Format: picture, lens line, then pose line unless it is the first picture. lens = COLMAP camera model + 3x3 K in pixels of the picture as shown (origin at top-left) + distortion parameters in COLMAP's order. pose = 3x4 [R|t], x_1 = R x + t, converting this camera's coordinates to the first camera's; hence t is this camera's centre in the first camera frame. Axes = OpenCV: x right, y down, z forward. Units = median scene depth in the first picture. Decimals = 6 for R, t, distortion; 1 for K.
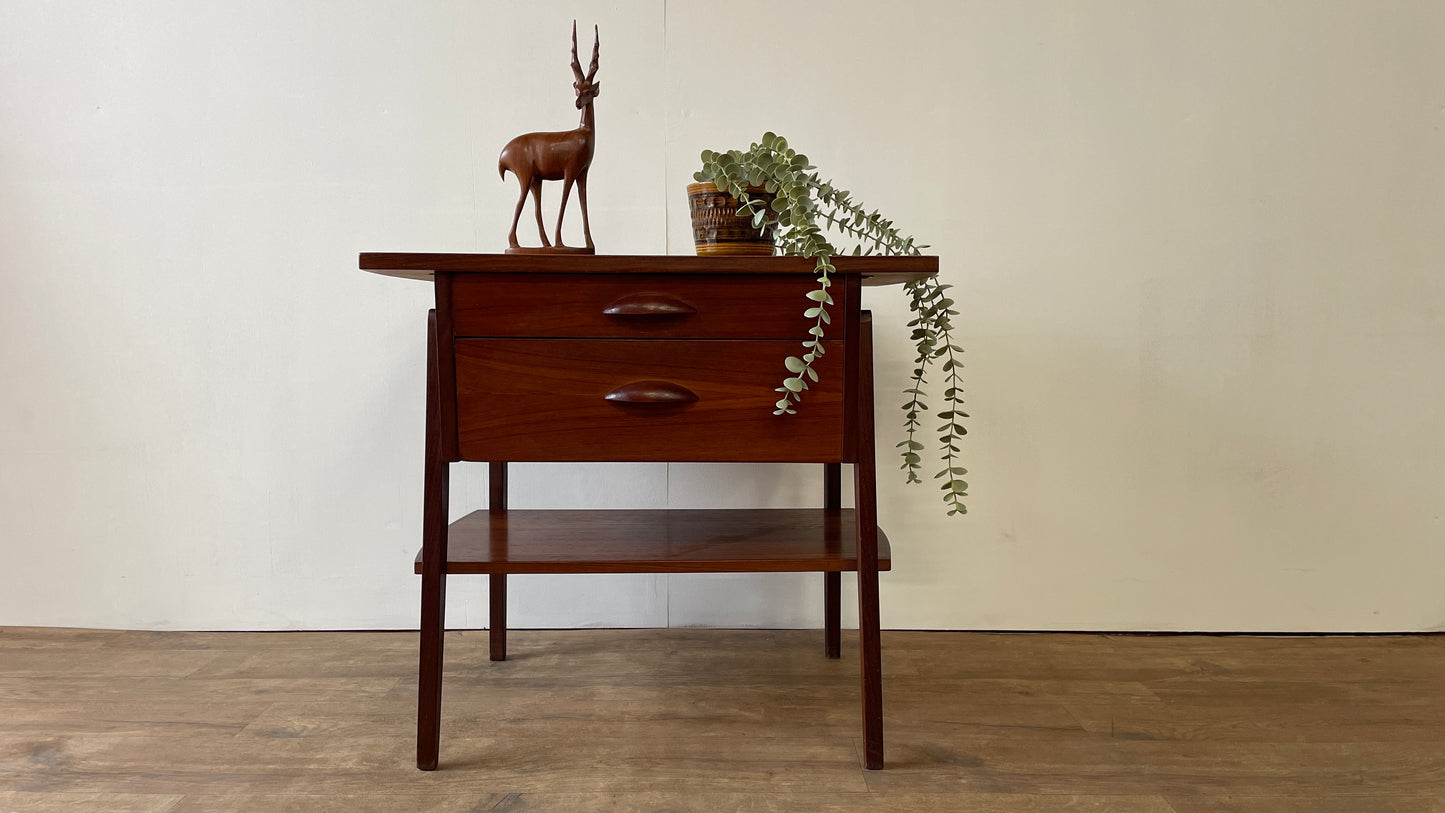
lens RADIAL K [[1056.0, 0, 718.6], [0, 1056.0, 397.9], [0, 0, 1]] dist [0.084636, -0.116954]
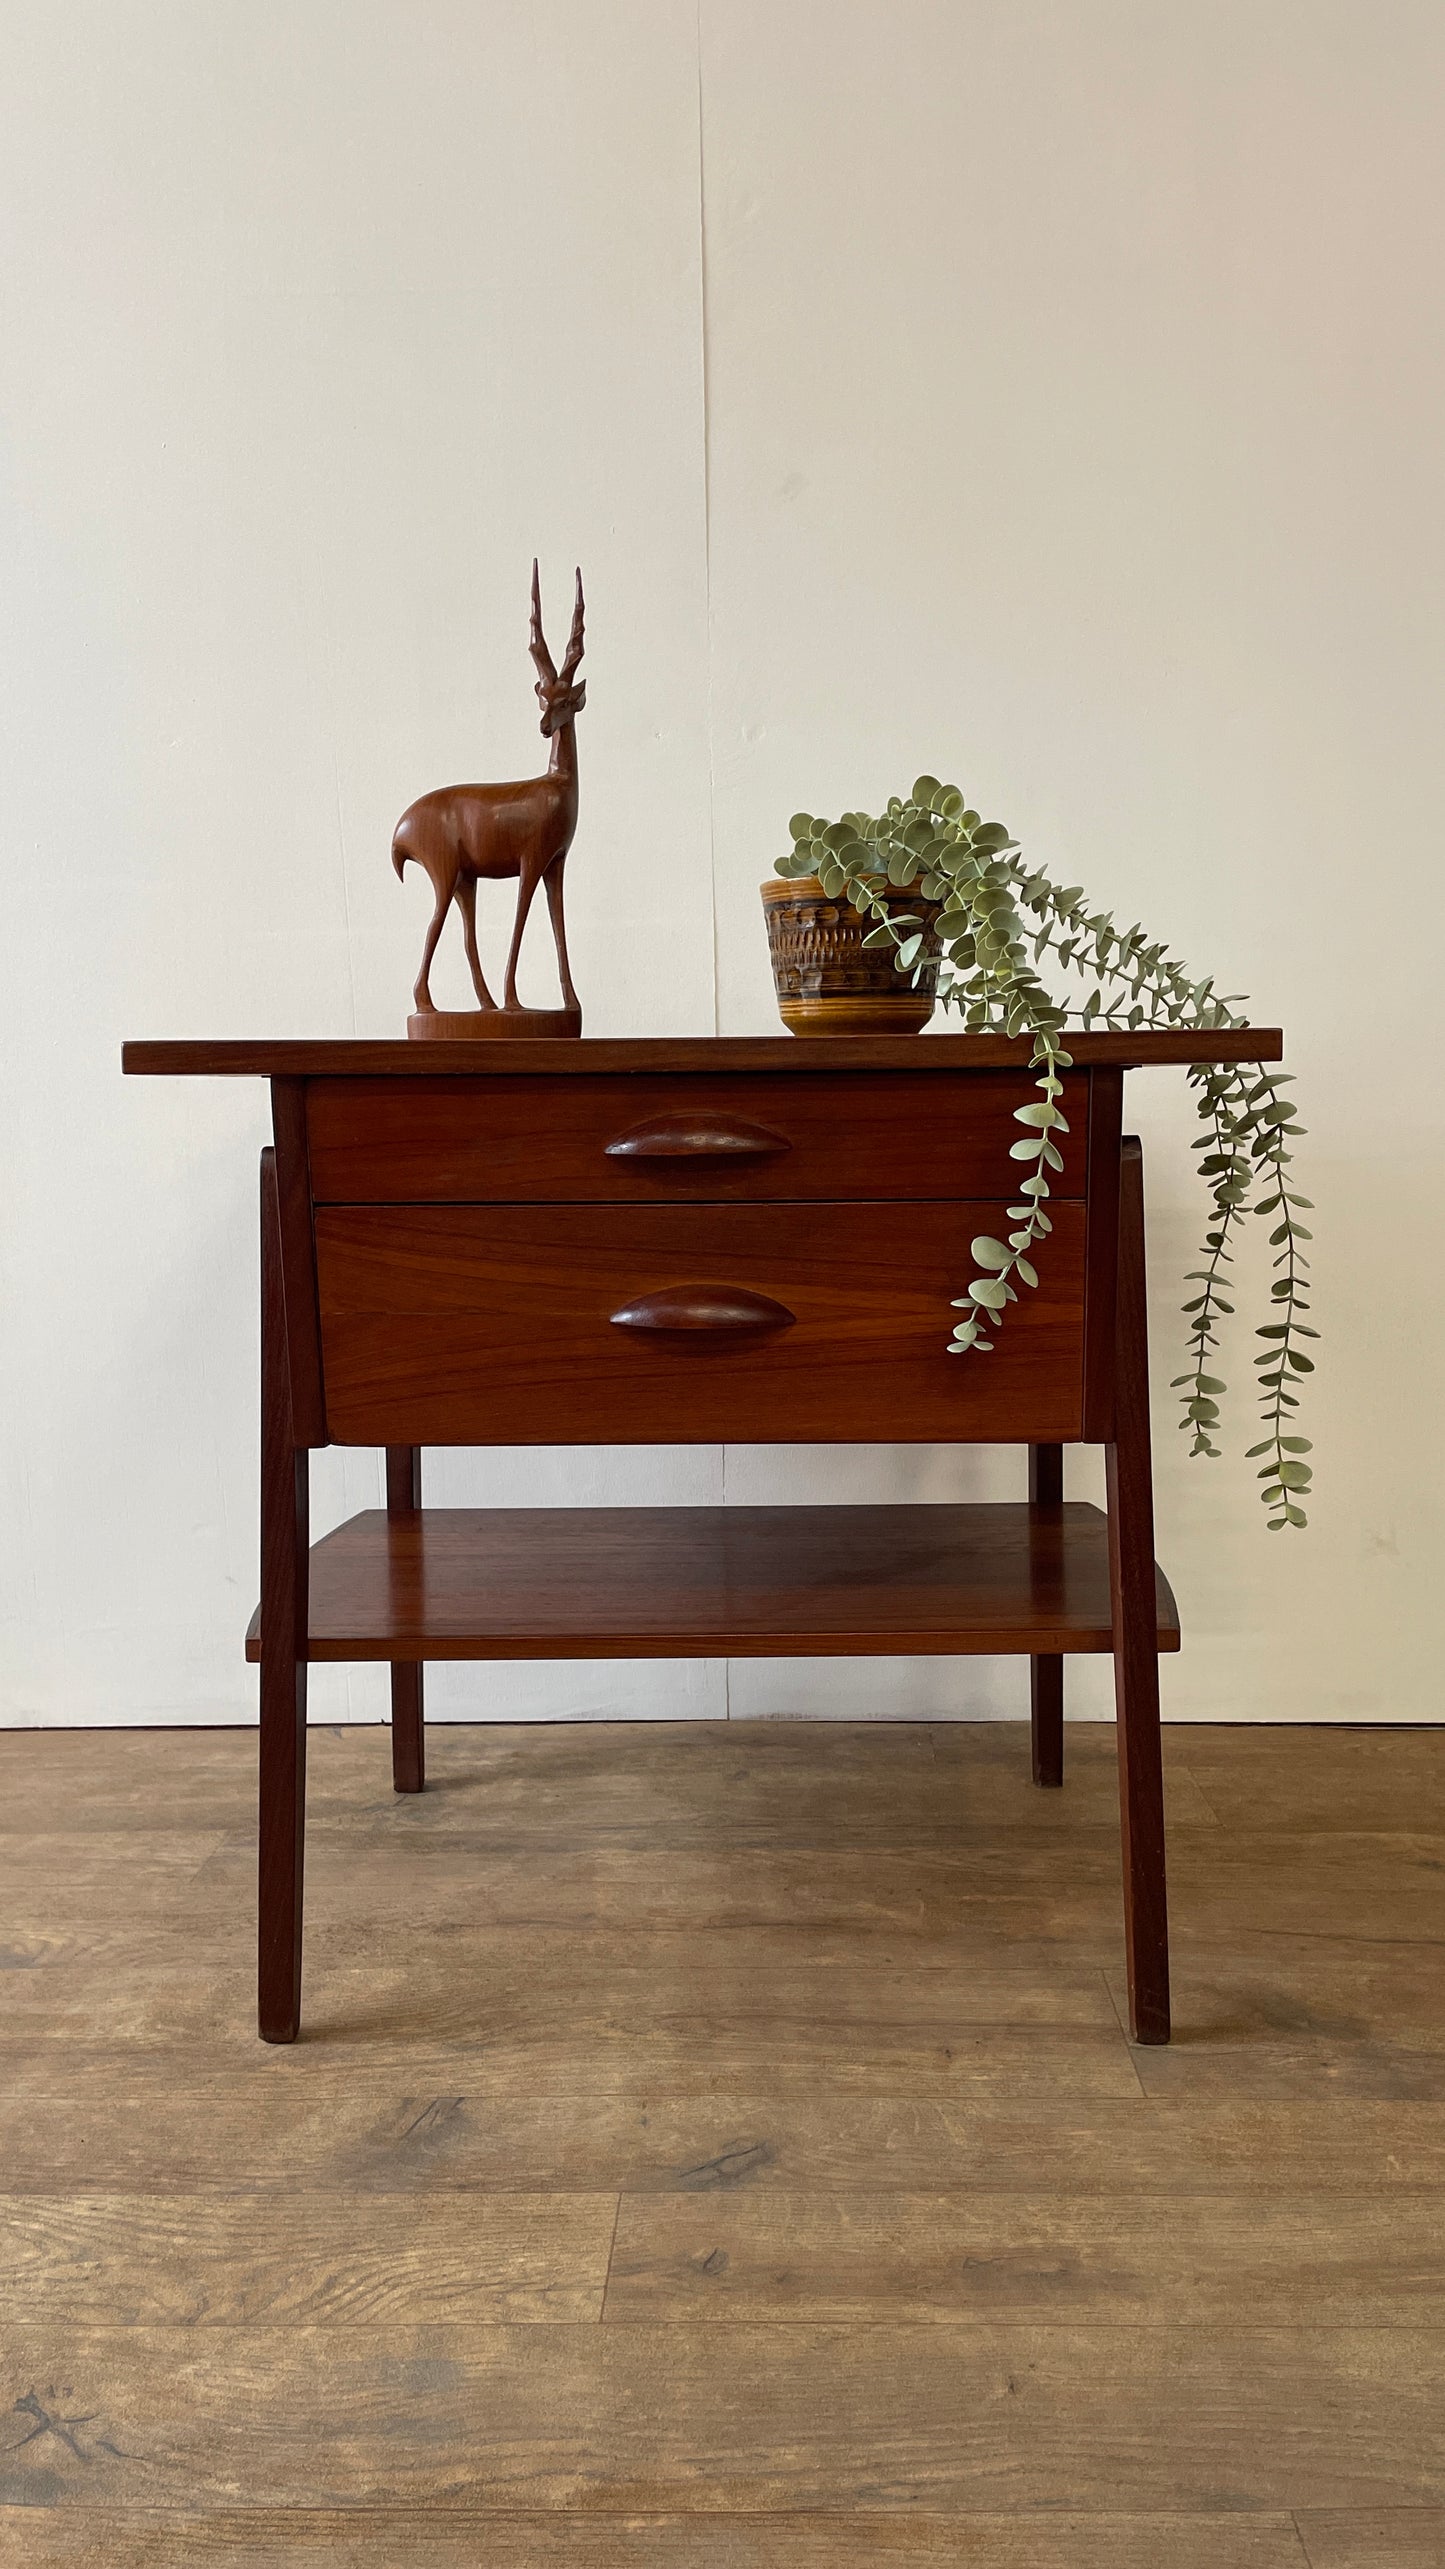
lens RADIAL K [[1877.4, 0, 727.5], [0, 1877.4, 1291.6], [0, 0, 1]] dist [0.084636, -0.116954]
pose [[0.999427, -0.012365, -0.031507, -0.020691], [0.013573, 0.999169, 0.038438, -0.042106], [0.031006, -0.038844, 0.998764, 0.094456]]
